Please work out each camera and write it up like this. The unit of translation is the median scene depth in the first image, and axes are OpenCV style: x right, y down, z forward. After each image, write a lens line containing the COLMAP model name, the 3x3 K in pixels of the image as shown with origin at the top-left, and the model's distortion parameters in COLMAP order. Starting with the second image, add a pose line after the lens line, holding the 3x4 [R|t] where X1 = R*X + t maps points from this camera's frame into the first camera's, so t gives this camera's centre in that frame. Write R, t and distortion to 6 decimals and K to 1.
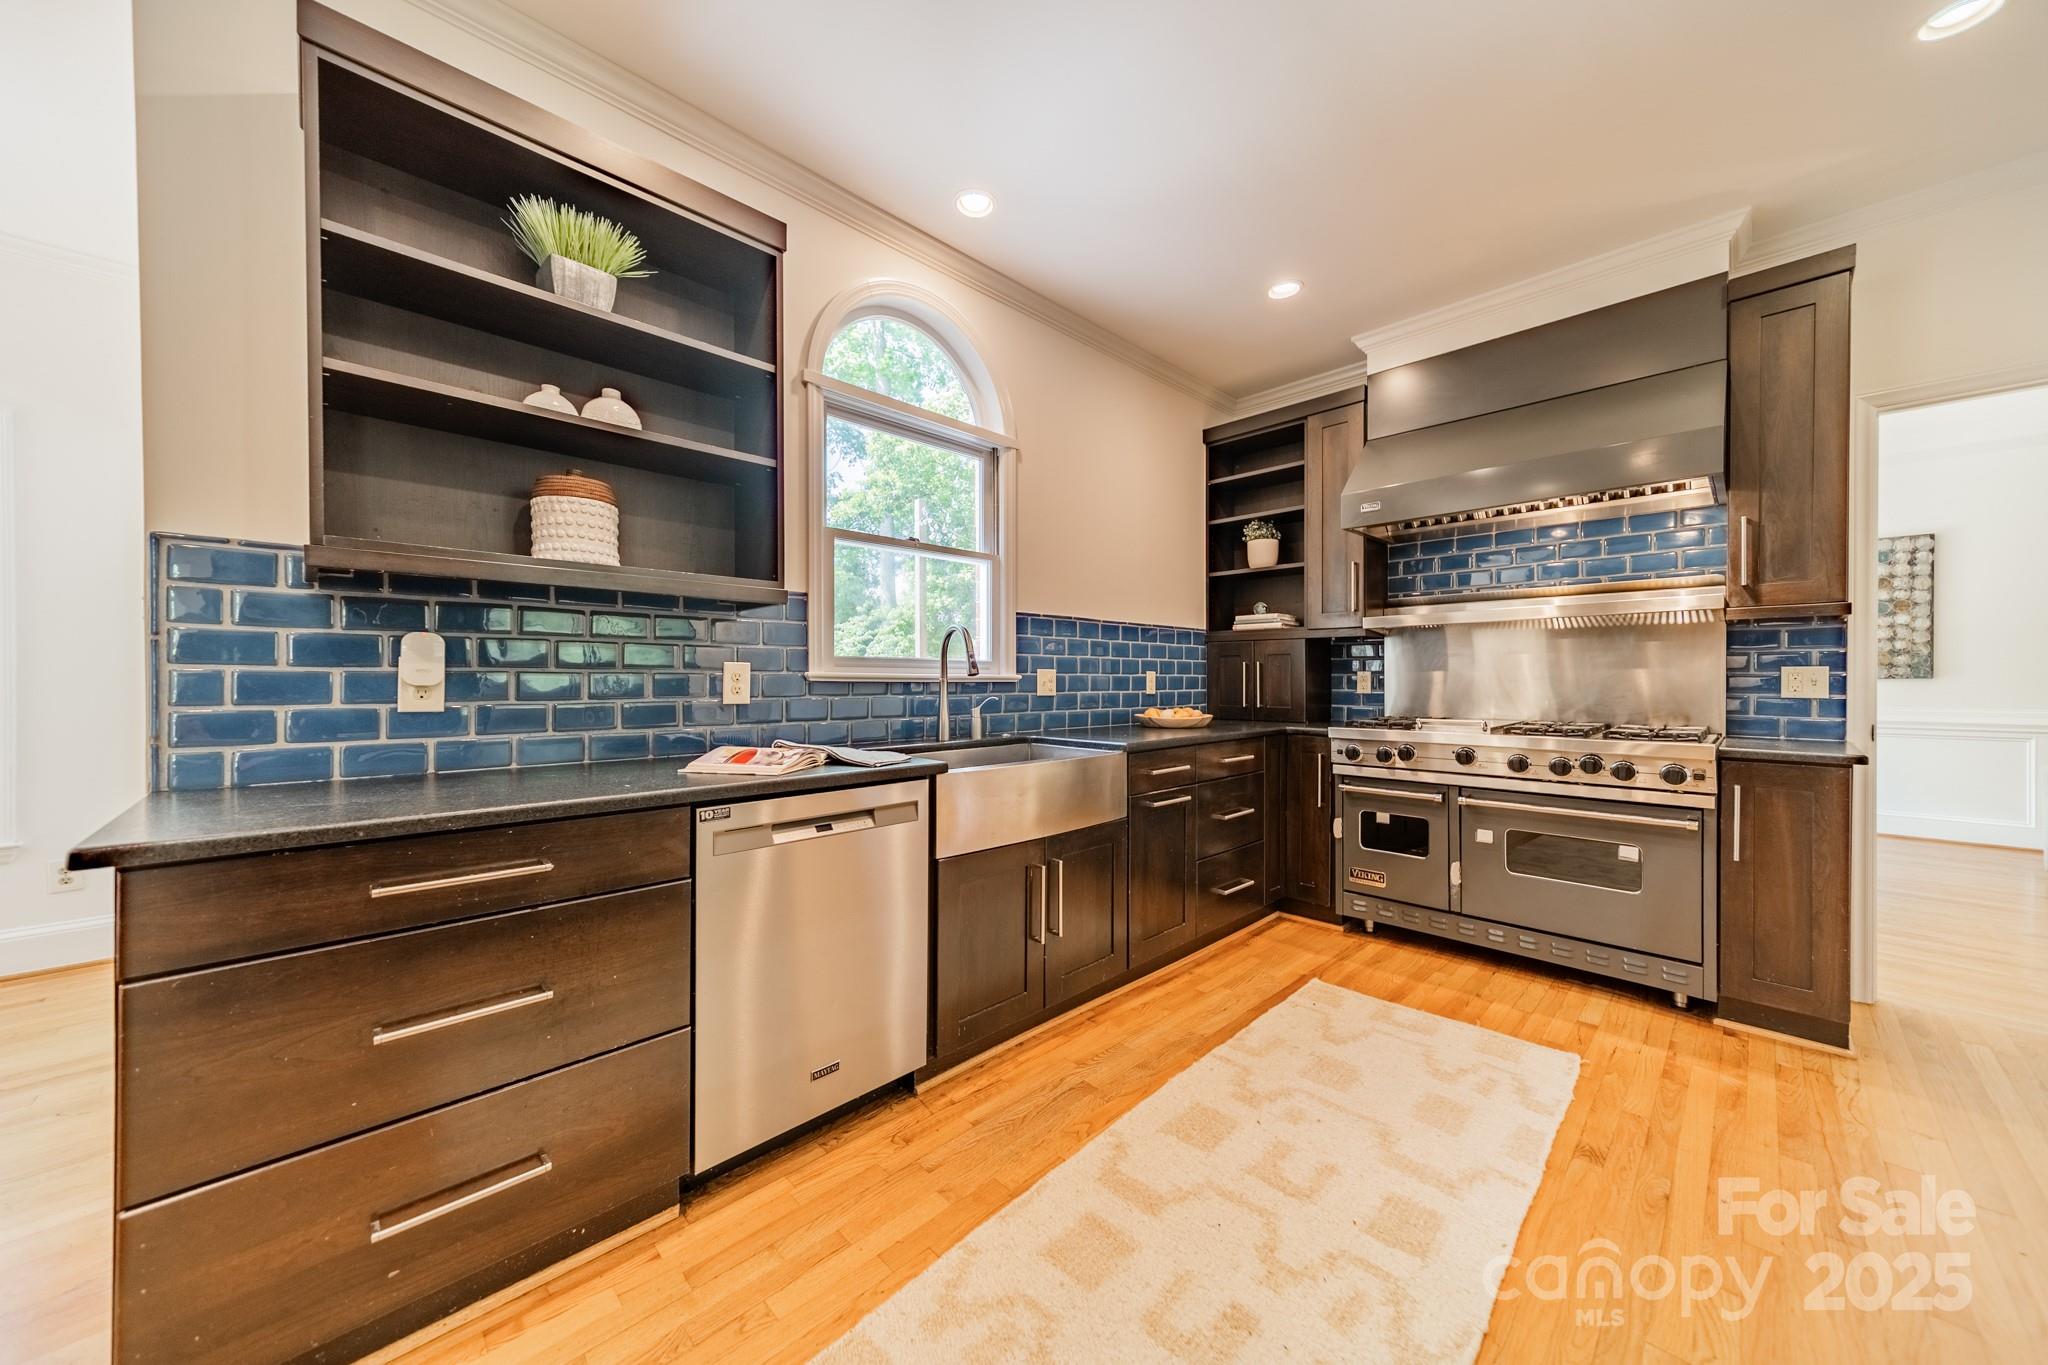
lens RADIAL K [[720.0, 0, 1029.6], [0, 720.0, 681.0], [0, 0, 1]] dist [0.009194, 0.000049]
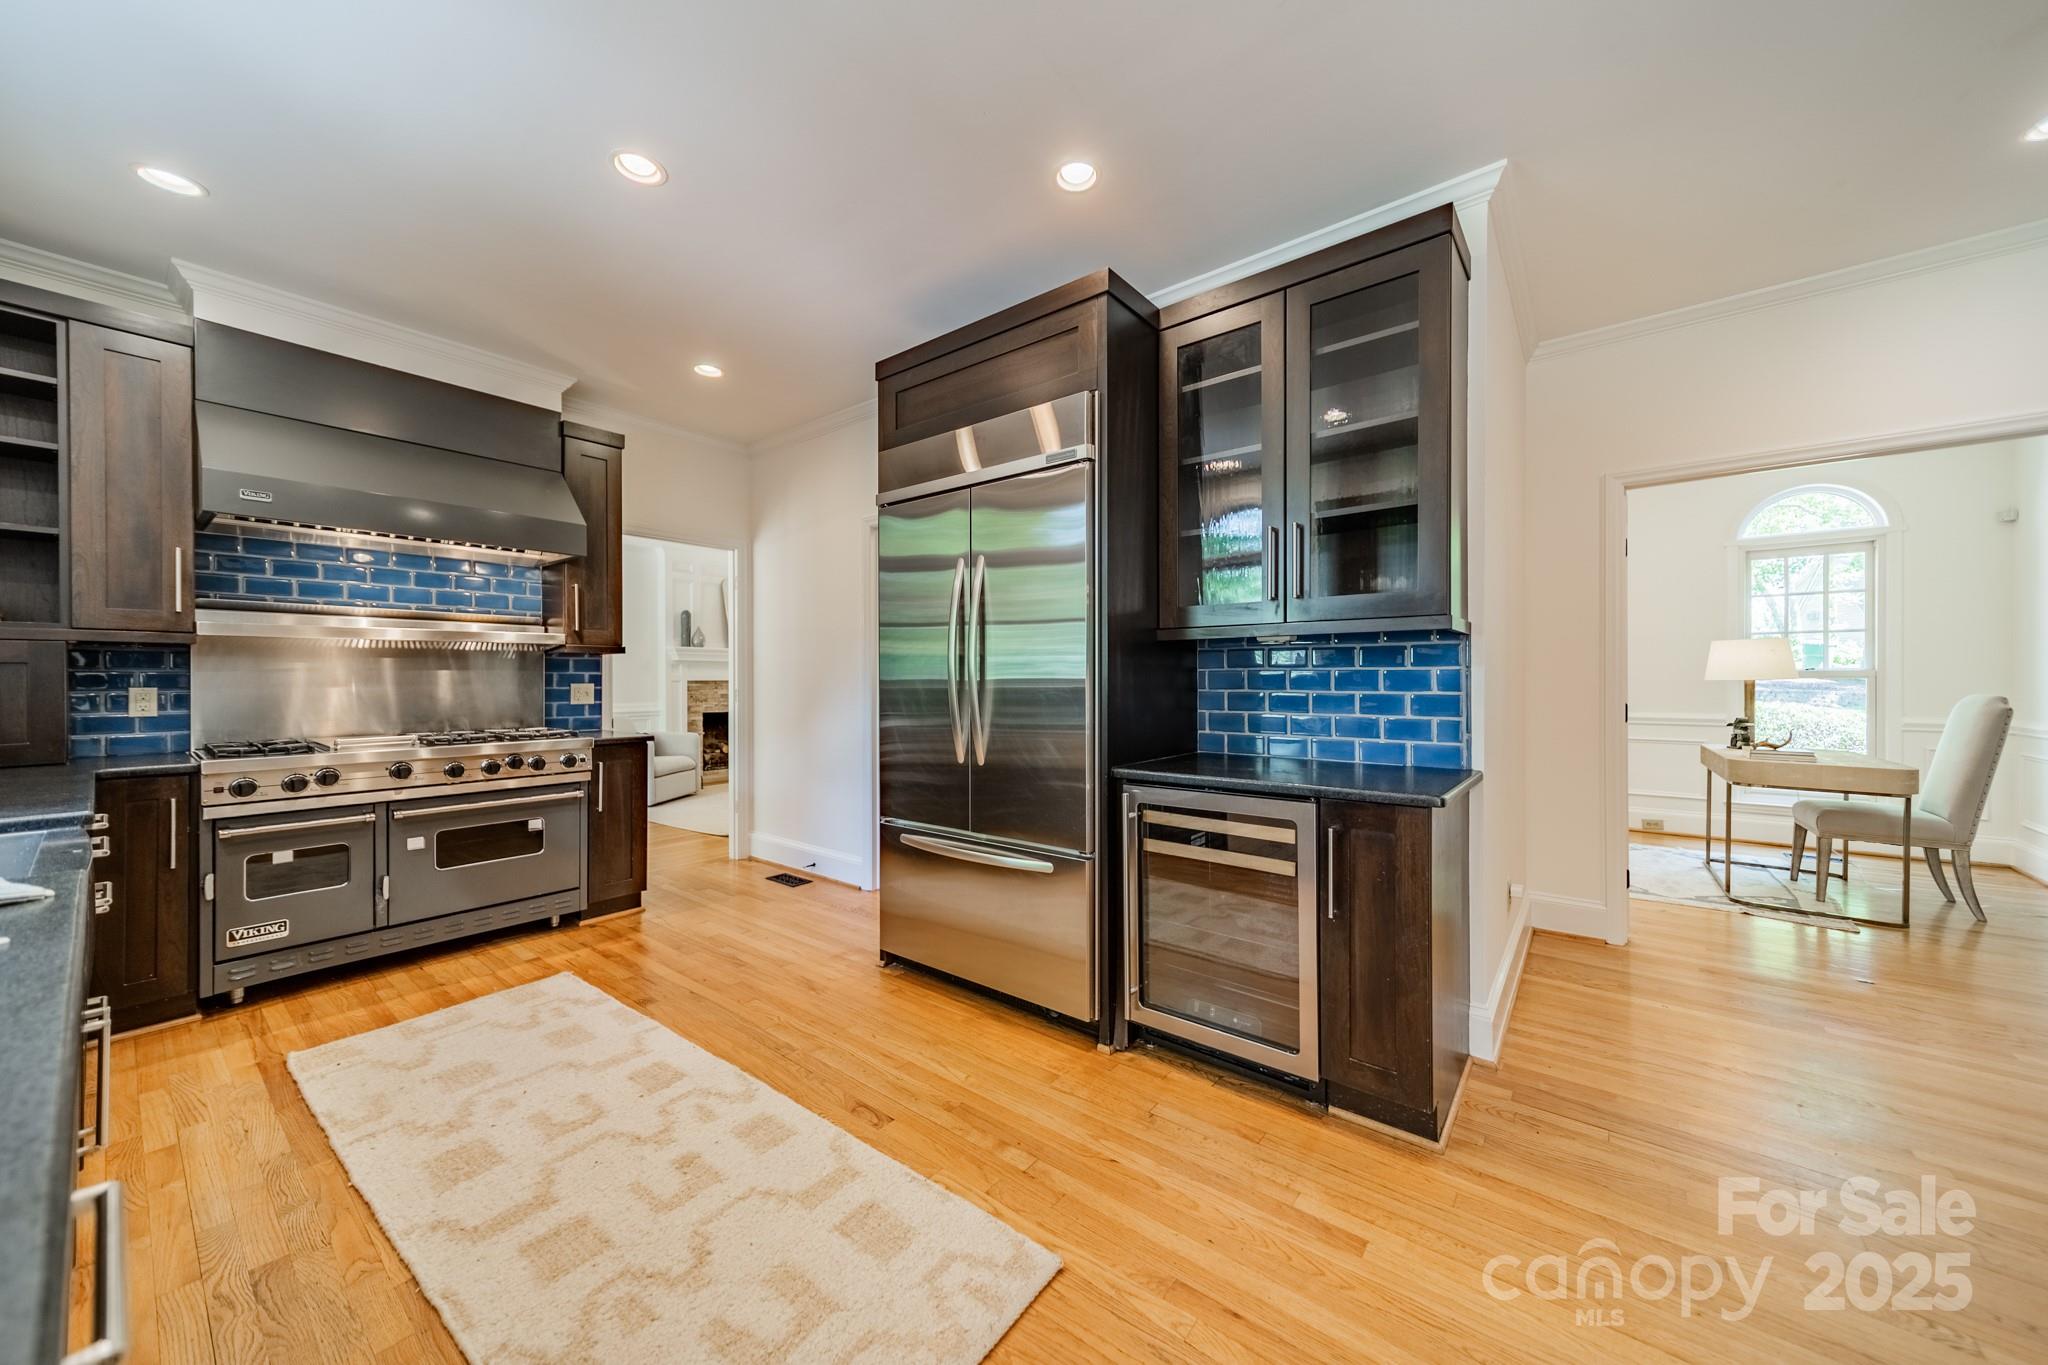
lens RADIAL K [[720.0, 0, 1029.6], [0, 720.0, 681.0], [0, 0, 1]] dist [0.009194, 0.000049]
pose [[-0.125626, -0.002481, 0.992075, -0.591422], [0.003118, 0.999991, 0.002896, -0.027463], [-0.992073, 0.003457, -0.125617, 0.253631]]
